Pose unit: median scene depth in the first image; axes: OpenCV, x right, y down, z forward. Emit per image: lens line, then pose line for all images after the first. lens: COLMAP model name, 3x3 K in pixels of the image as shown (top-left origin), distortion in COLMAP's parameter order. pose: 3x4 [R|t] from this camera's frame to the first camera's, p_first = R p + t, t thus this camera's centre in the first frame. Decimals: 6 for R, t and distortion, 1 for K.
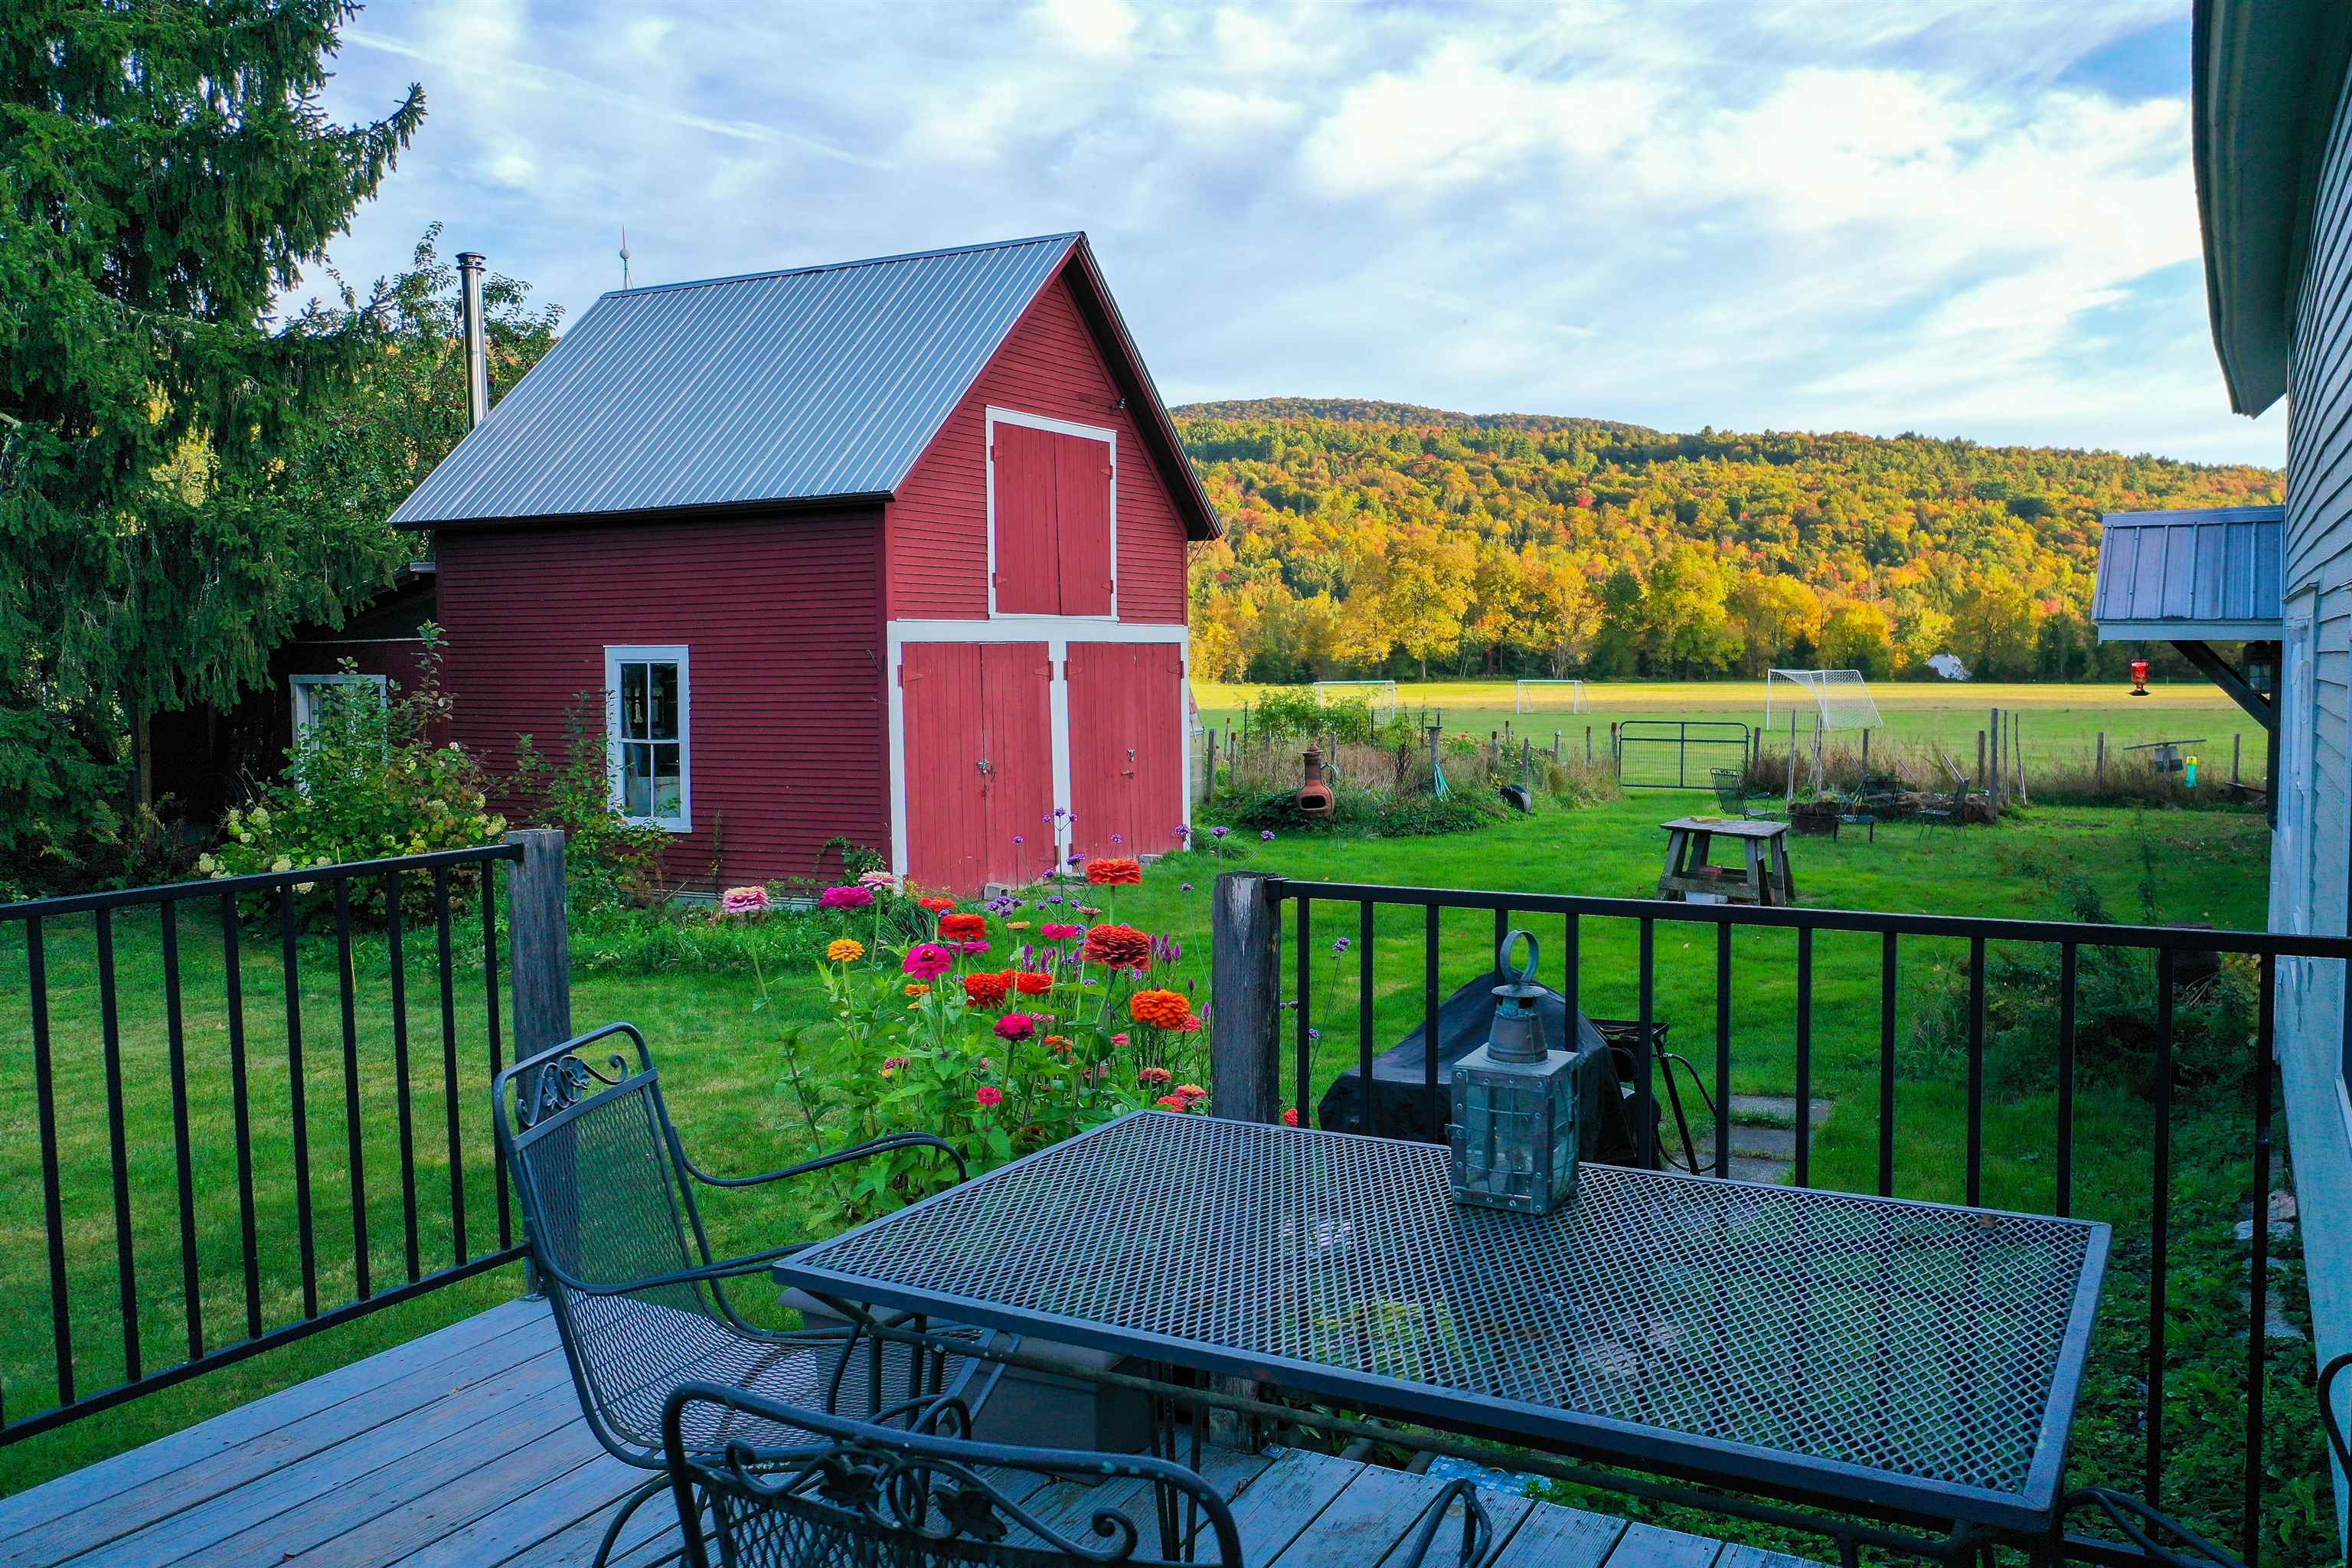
lens RADIAL K [[1897.9, 0, 1154.8], [0, 1897.9, 789.4], [0, 0, 1]] dist [0.008690, 0.012296]
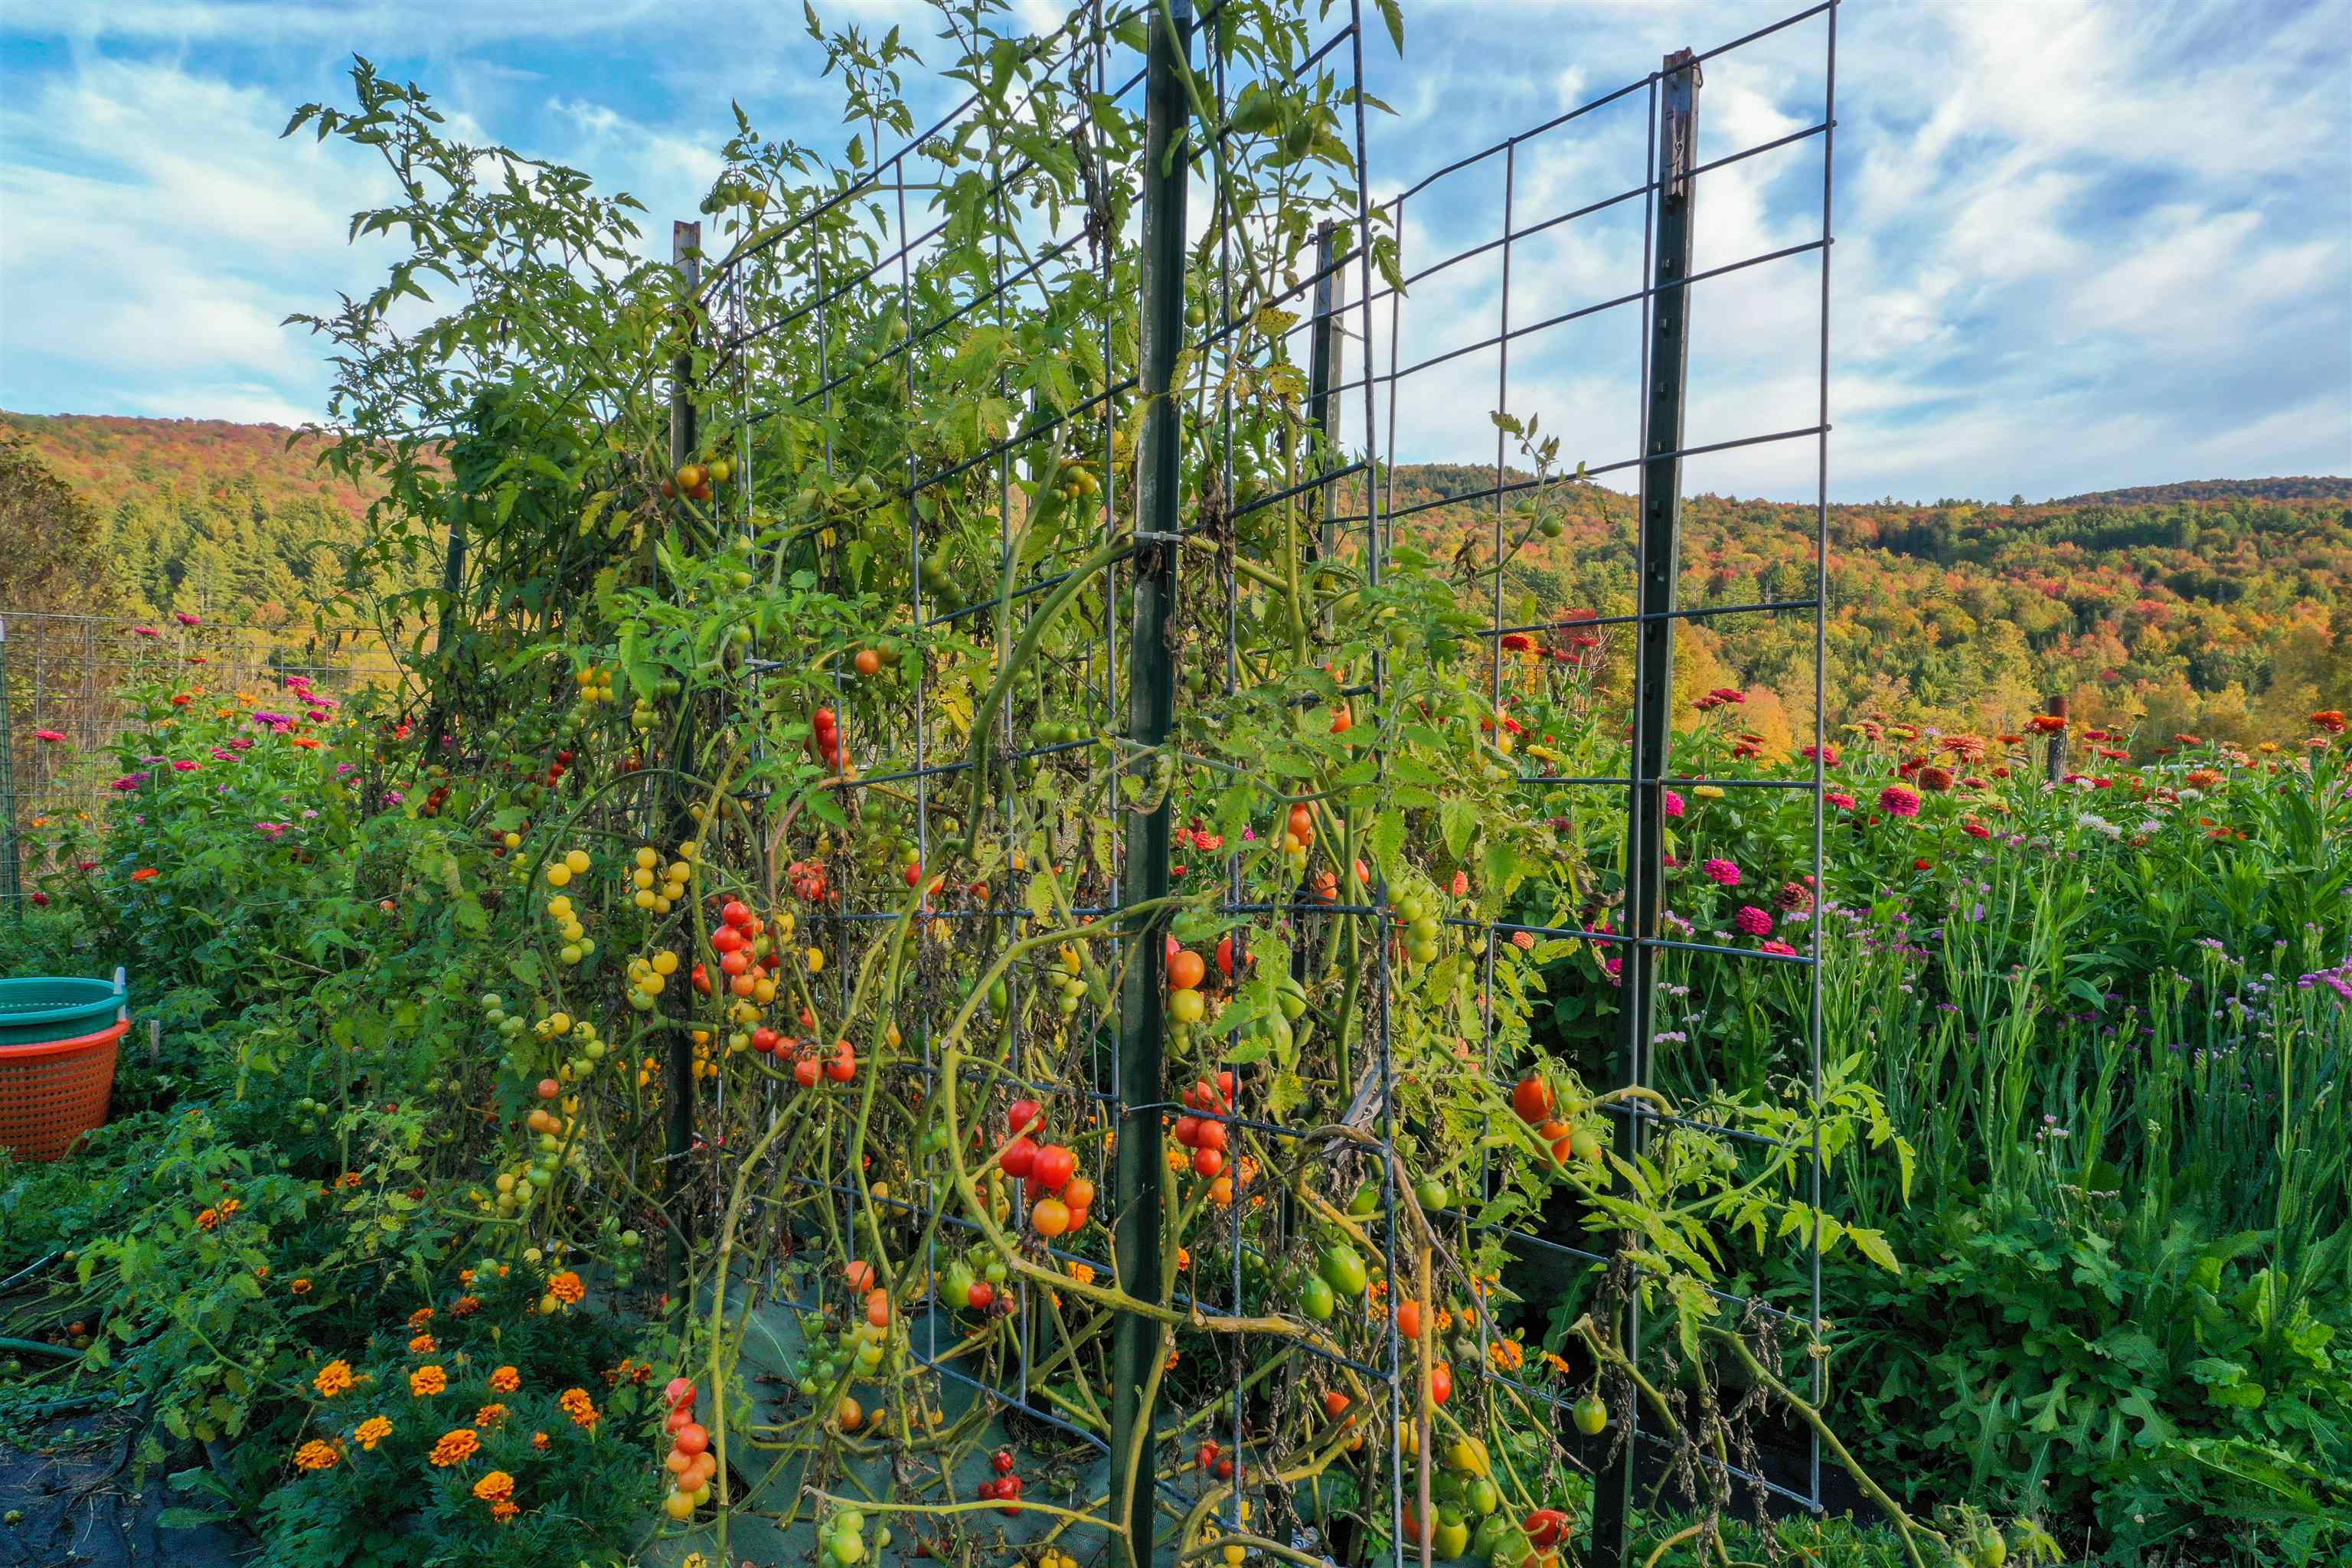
lens RADIAL K [[1897.9, 0, 1188.0], [0, 1897.9, 768.4], [0, 0, 1]] dist [0.008690, 0.012296]
pose [[0.911483, 0.001244, -0.411337, 0.040646], [-0.031224, 0.997320, -0.066171, -0.005851], [0.410152, 0.073158, 0.909078, 0.233939]]
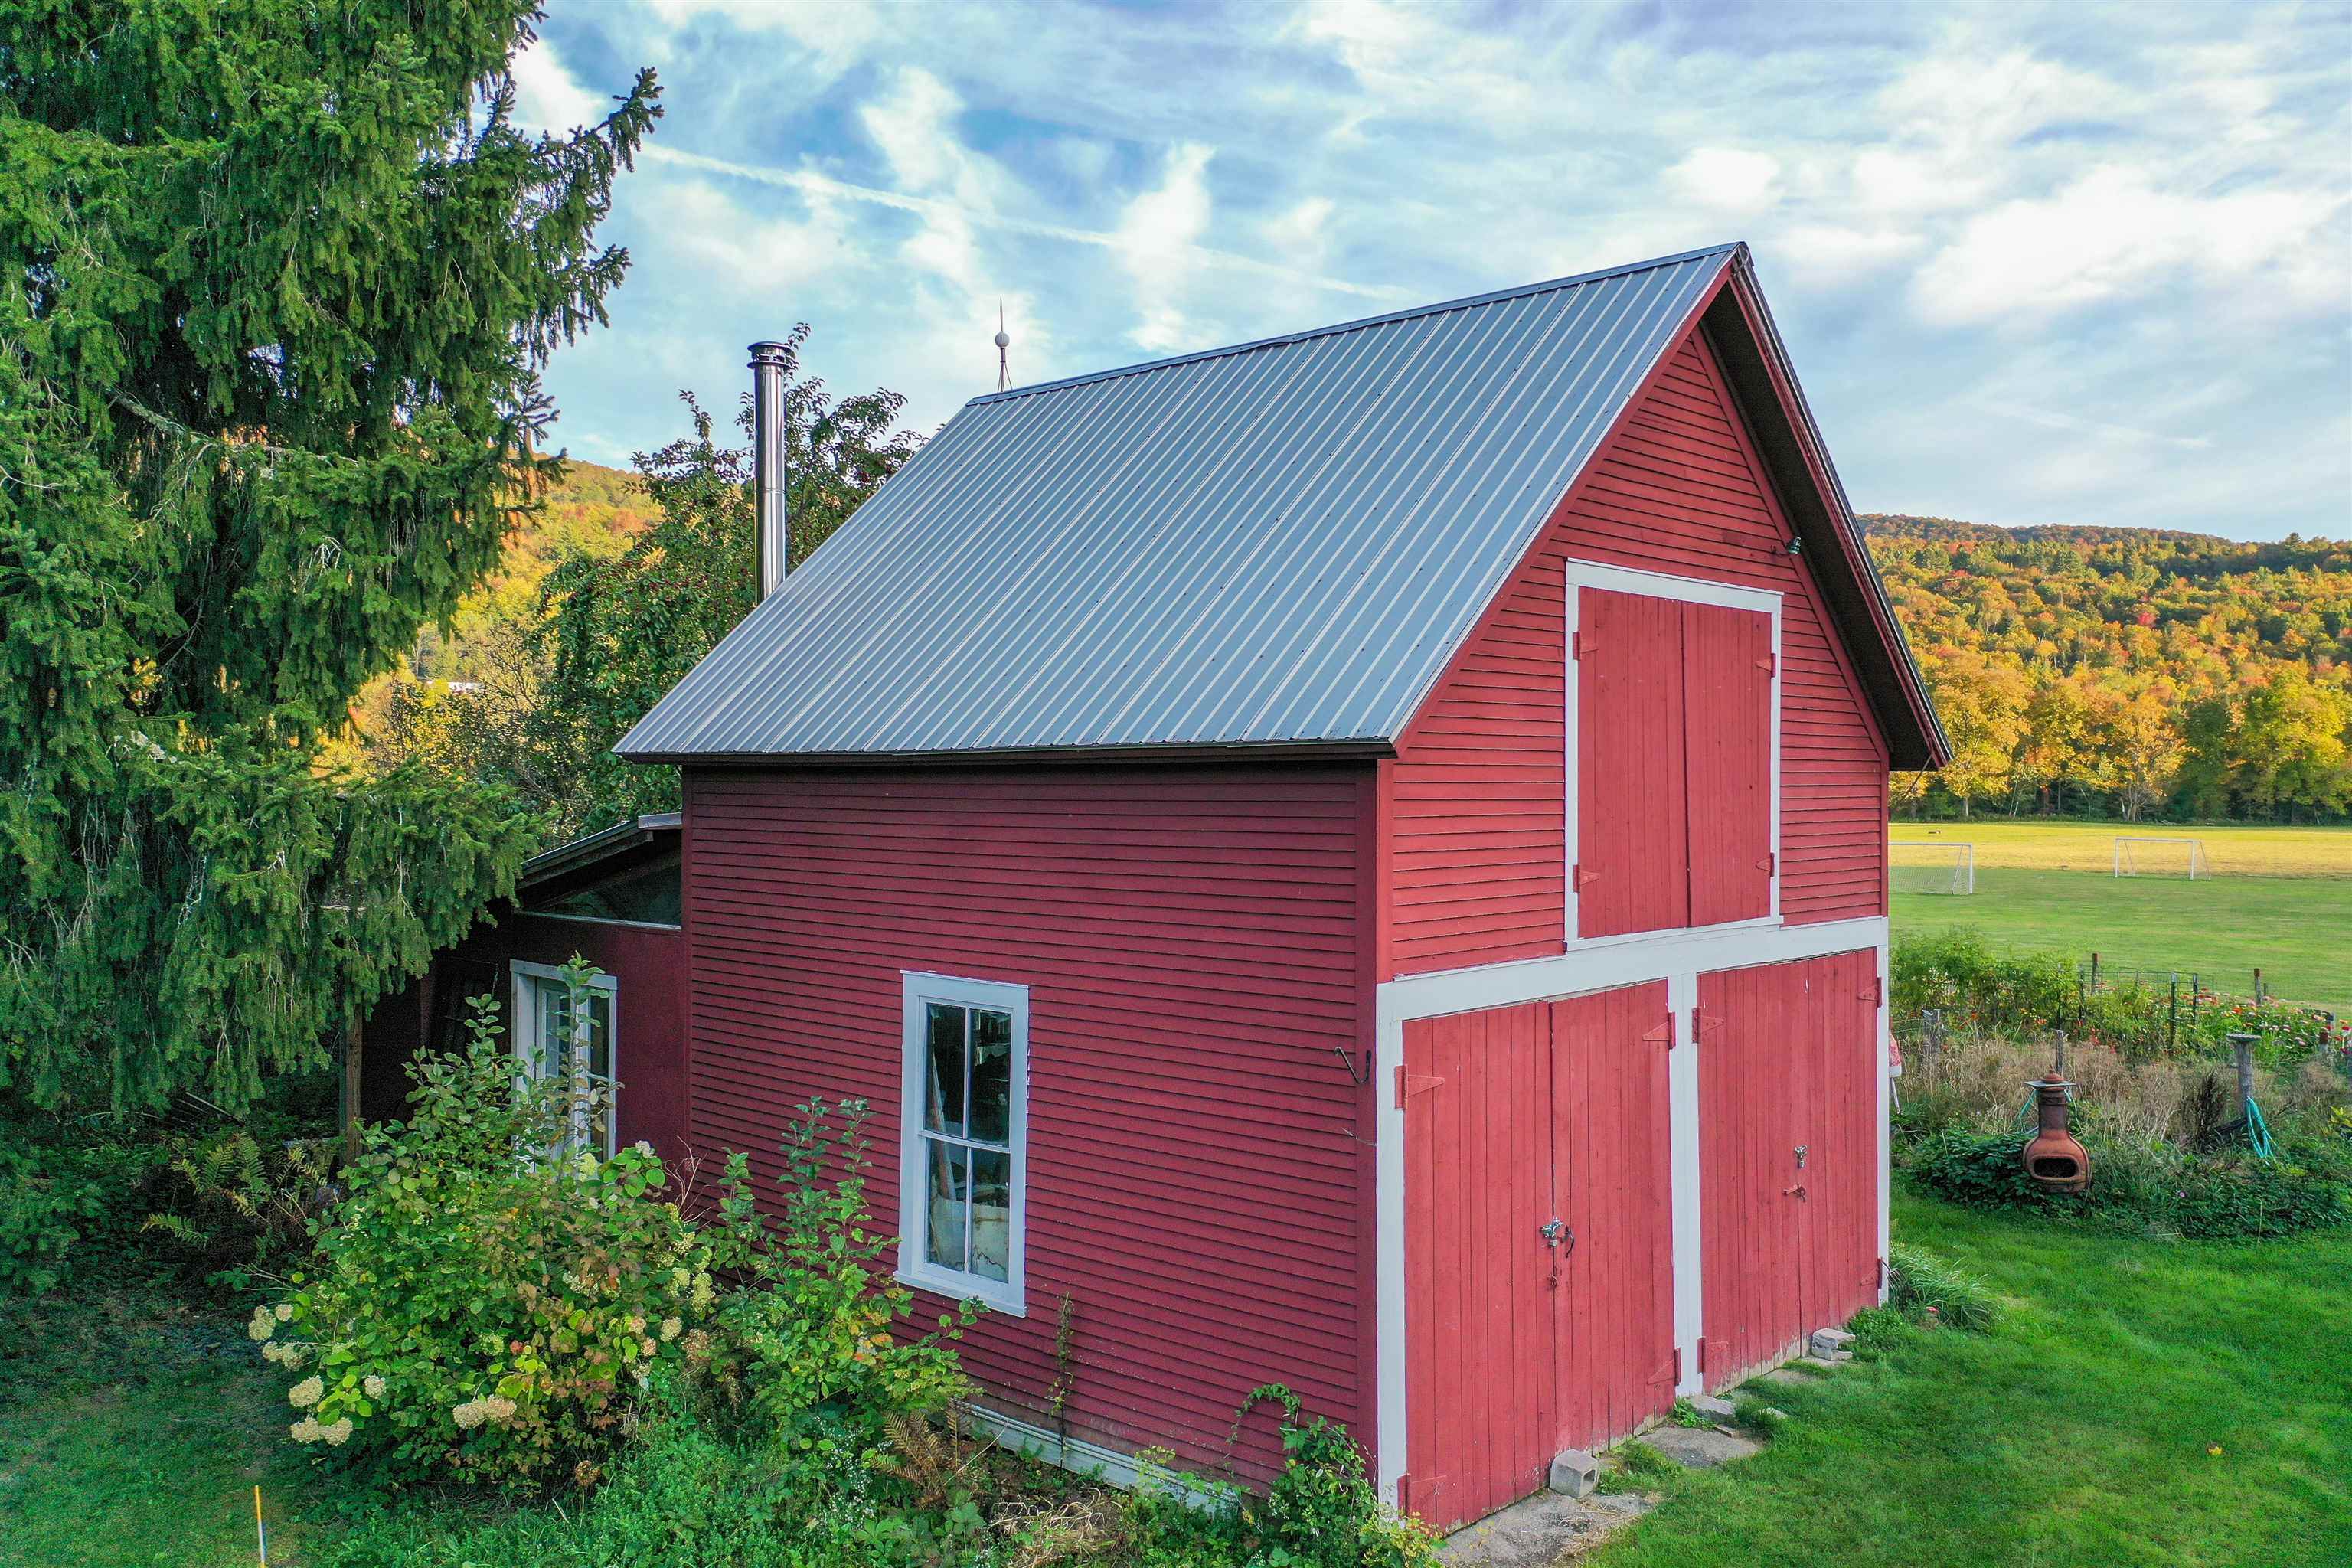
lens RADIAL K [[1897.9, 0, 1168.8], [0, 1897.9, 787.4], [0, 0, 1]] dist [0.008690, 0.012296]
pose [[0.969253, 0.011322, -0.245804, -0.008610], [-0.027280, 0.997727, -0.061615, -0.013312], [0.244548, 0.066427, 0.967359, 0.059800]]
